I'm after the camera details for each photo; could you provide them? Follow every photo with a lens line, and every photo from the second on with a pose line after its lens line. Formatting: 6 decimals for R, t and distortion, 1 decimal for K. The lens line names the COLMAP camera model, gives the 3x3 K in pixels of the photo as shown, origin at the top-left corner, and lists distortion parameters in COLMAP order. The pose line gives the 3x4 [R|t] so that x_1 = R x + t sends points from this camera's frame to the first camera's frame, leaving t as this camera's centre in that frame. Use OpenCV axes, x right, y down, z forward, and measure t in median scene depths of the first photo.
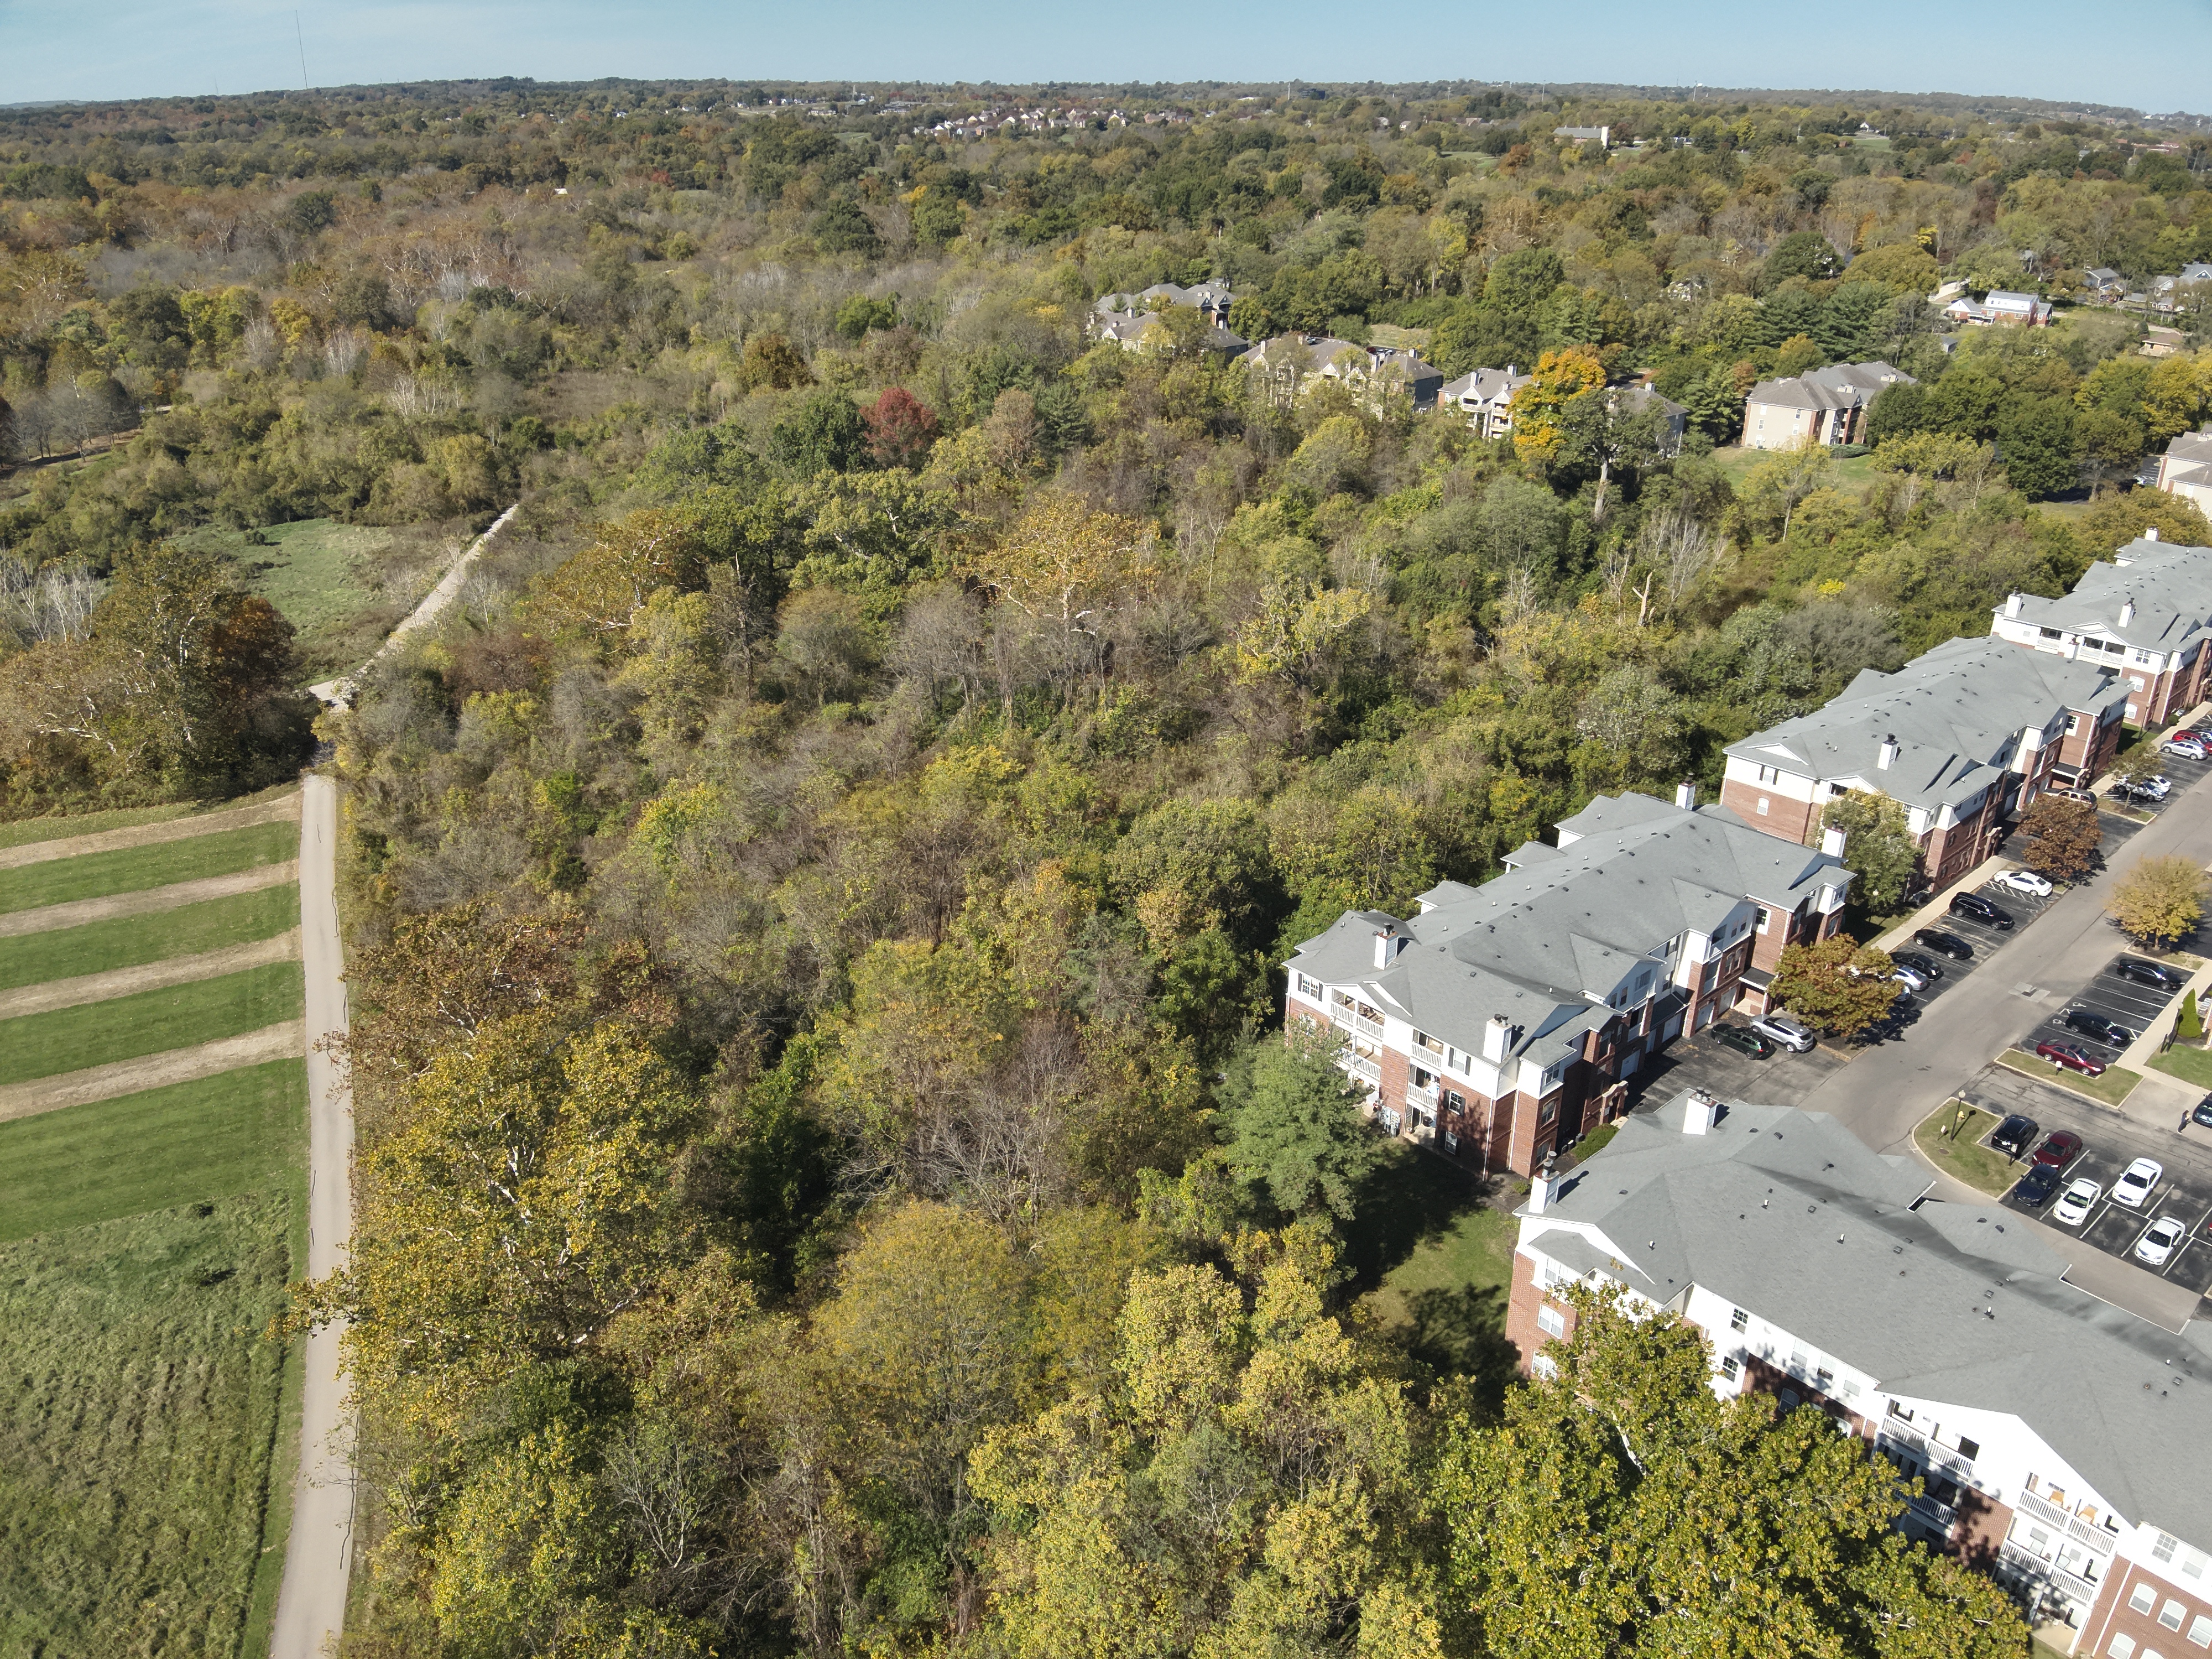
lens RADIAL K [[1609.8, 0, 1102.0], [0, 1609.8, 843.0], [0, 0, 1]] dist [0.097340, -0.195550]
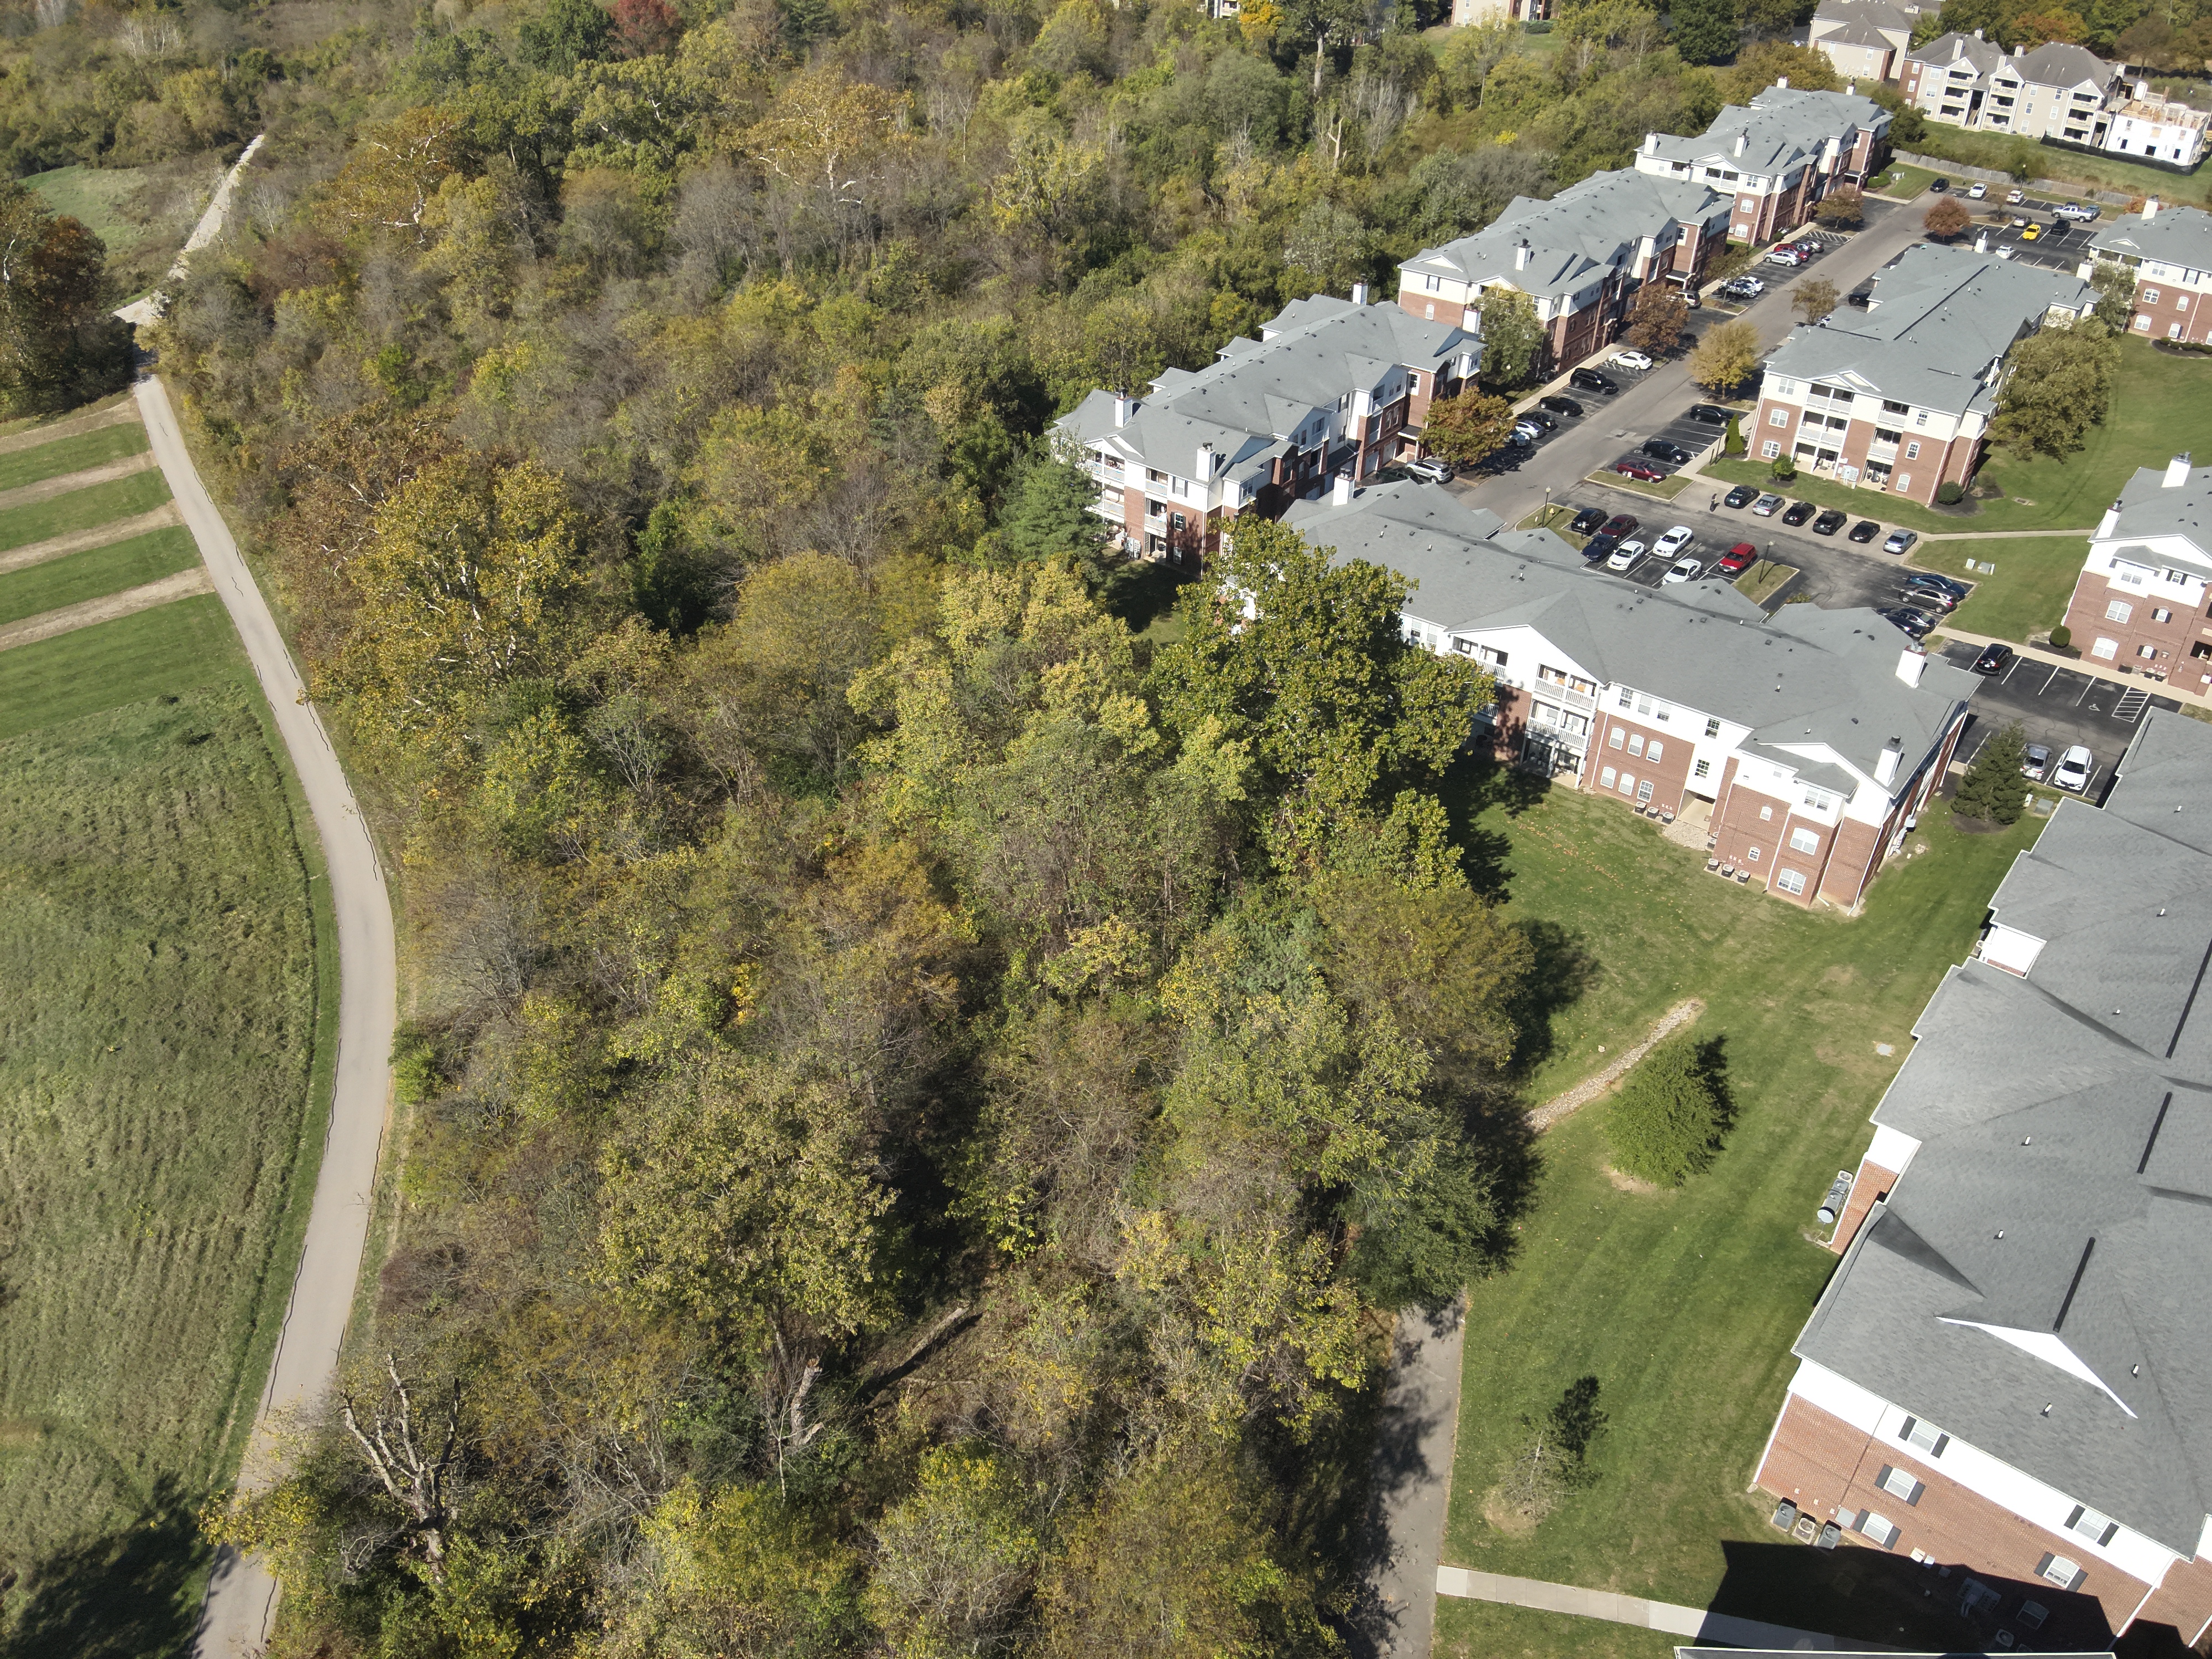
lens RADIAL K [[1609.8, 0, 1102.0], [0, 1609.8, 843.0], [0, 0, 1]] dist [0.097340, -0.195550]
pose [[0.988906, -0.090879, 0.117498, -0.010913], [0.065901, 0.977319, 0.201259, 0.072449], [-0.133123, -0.191283, 0.972466, -0.157098]]
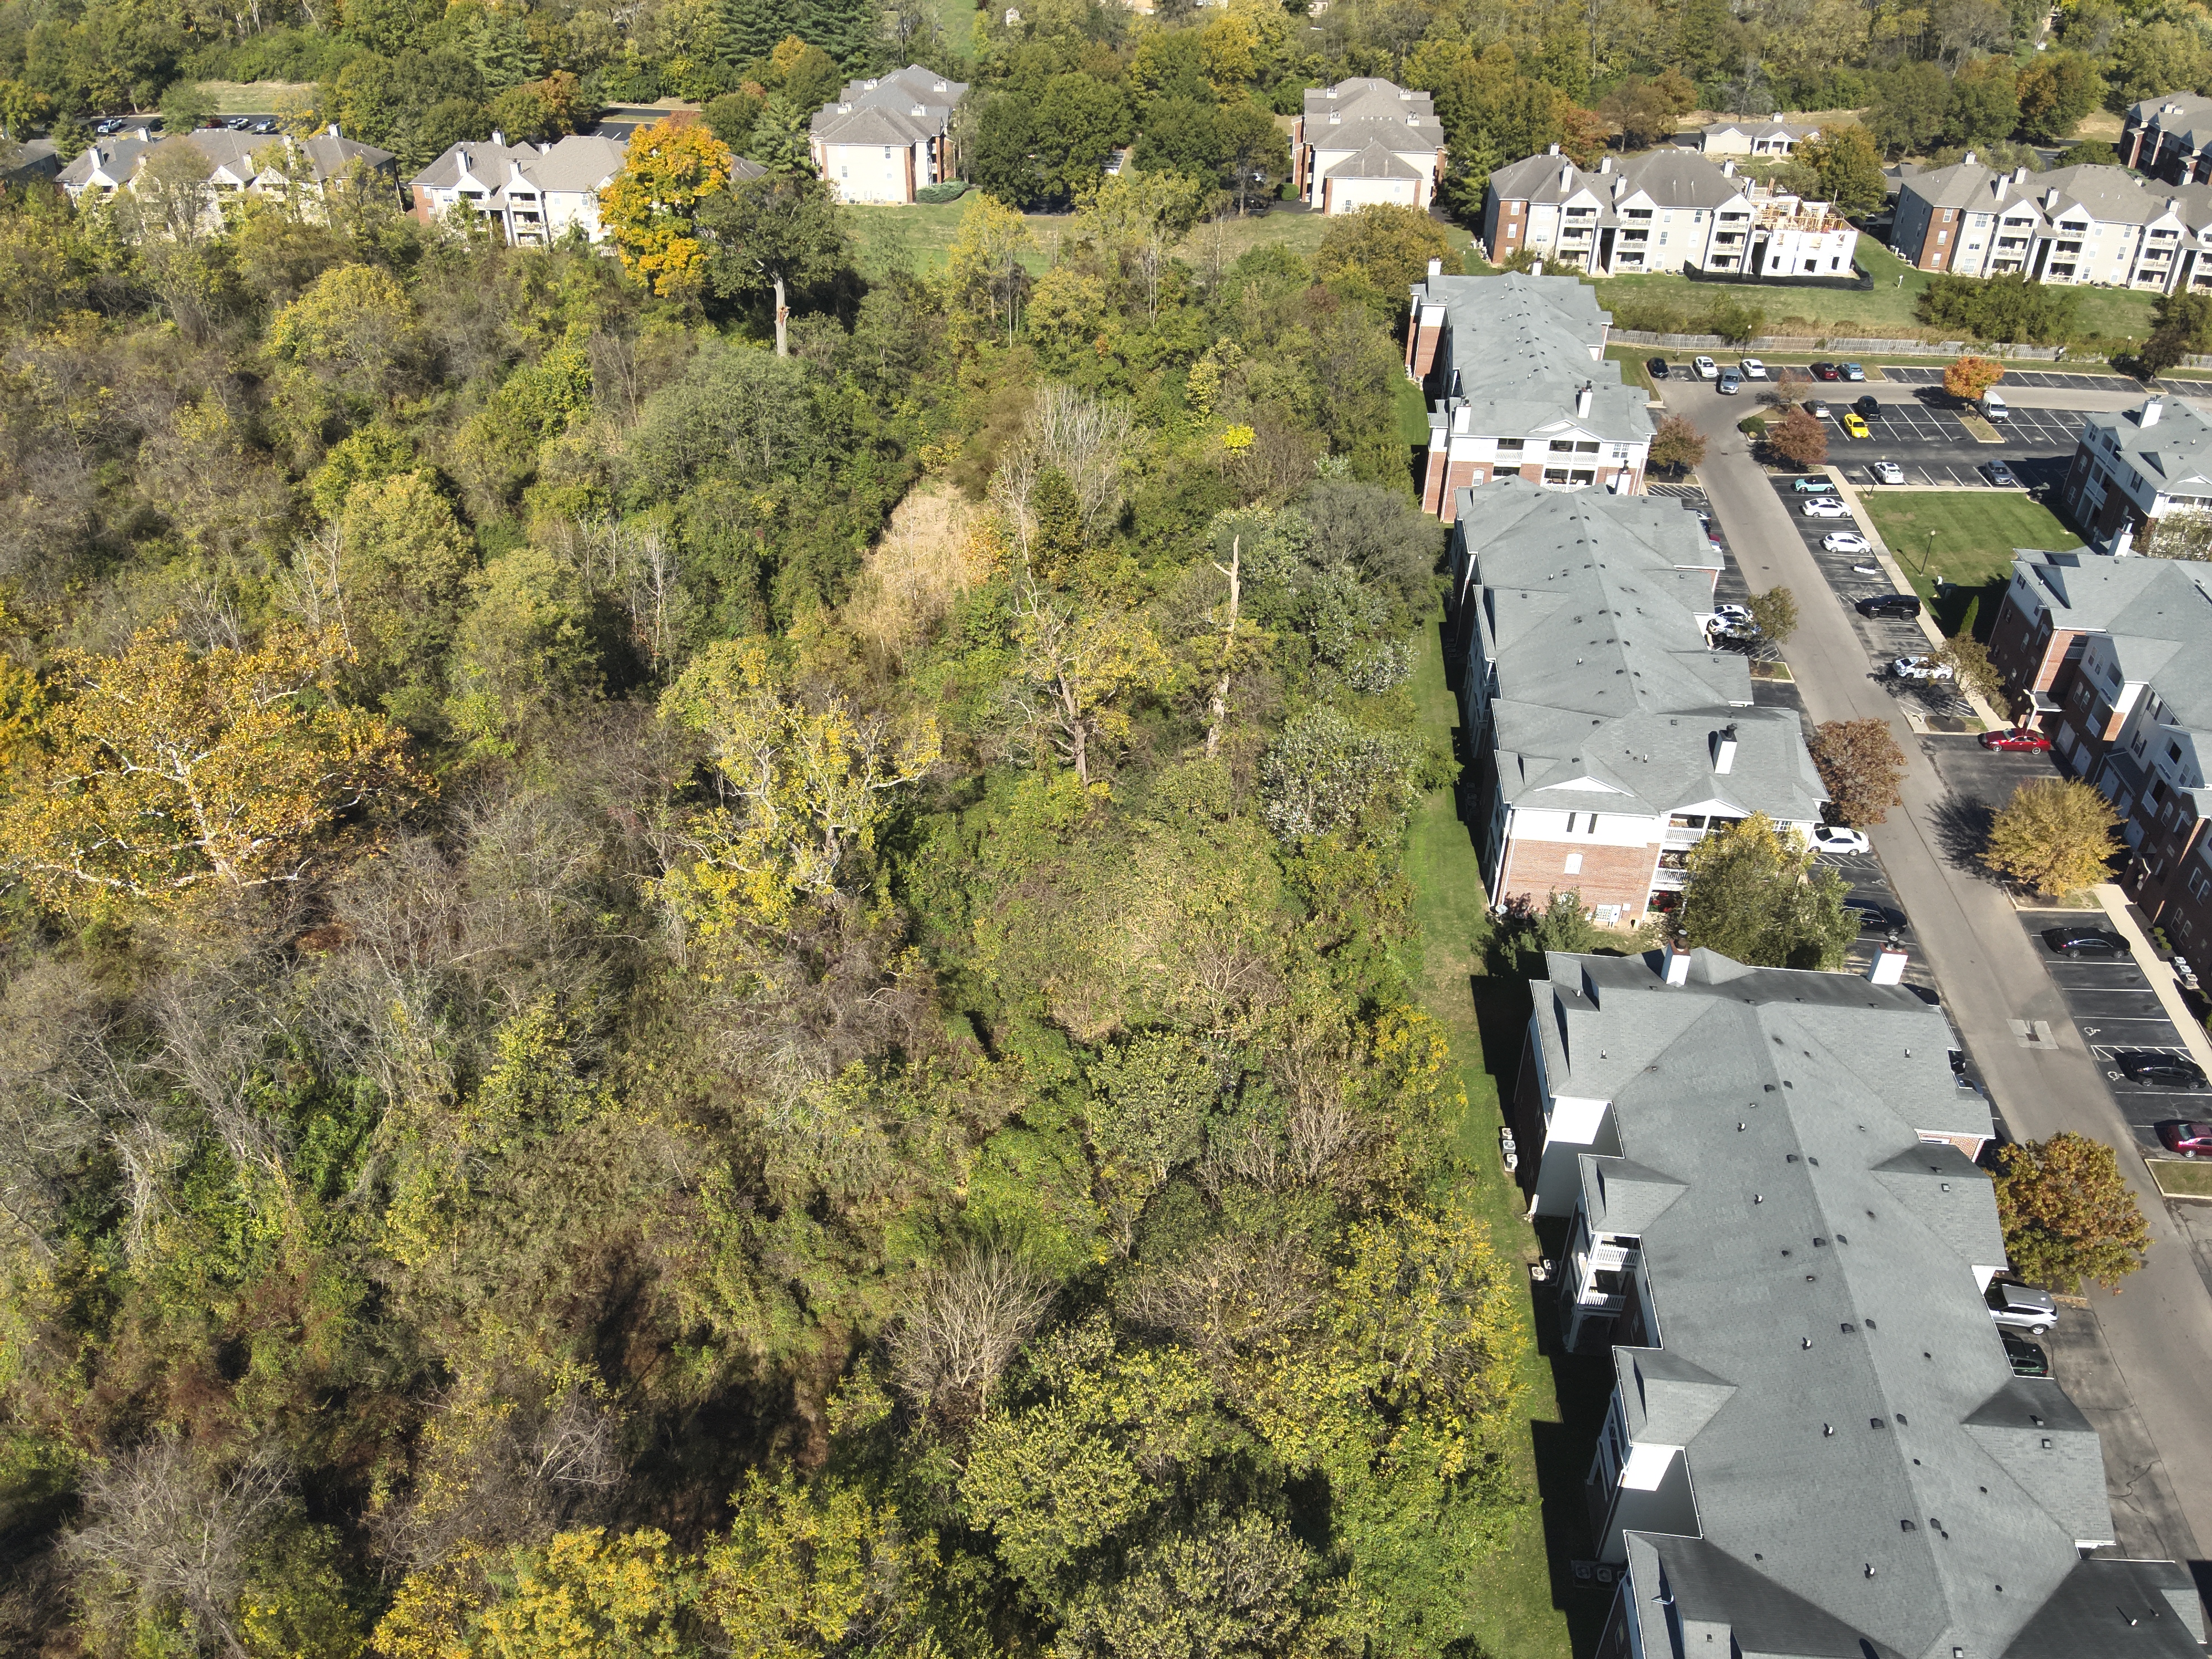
lens RADIAL K [[1609.8, 0, 1102.0], [0, 1609.8, 843.0], [0, 0, 1]] dist [0.097340, -0.195550]
pose [[0.749001, -0.375028, 0.546216, -0.080278], [0.271761, 0.925743, 0.262955, -0.183671], [-0.604271, -0.048513, 0.795301, 0.397553]]
